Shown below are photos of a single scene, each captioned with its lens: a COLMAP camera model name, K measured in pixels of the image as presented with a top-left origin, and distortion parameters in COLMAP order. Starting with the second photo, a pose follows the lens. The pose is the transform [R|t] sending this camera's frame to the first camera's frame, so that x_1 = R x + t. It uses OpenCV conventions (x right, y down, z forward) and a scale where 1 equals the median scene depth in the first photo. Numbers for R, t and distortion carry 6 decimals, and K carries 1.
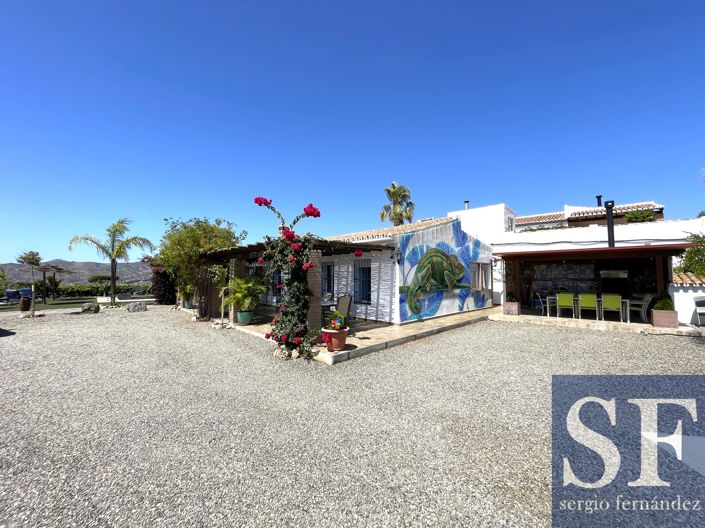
lens RADIAL K [[283.4, 0, 357.0], [0, 283.4, 263.7], [0, 0, 1]] dist [0.004094, -0.000490]
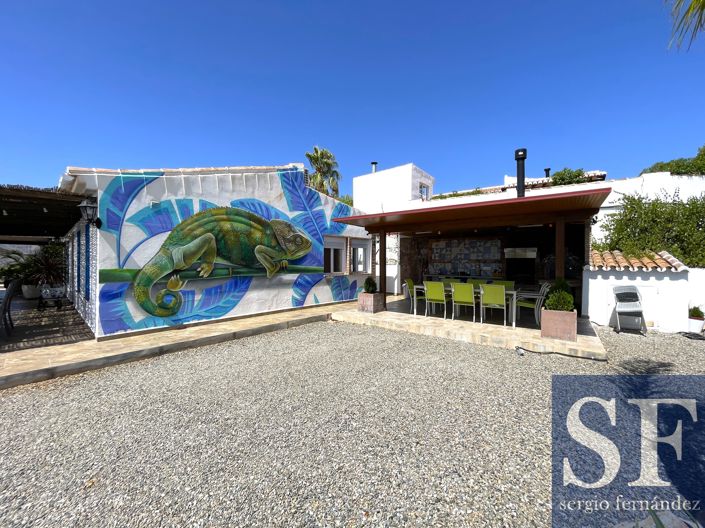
lens RADIAL K [[283.4, 0, 354.5], [0, 283.4, 263.6], [0, 0, 1]] dist [0.004094, -0.000490]
pose [[0.998056, 0.003789, 0.062204, 0.498250], [-0.007351, 0.998340, 0.057128, 0.028609], [-0.061884, -0.057474, 0.996427, 0.355196]]
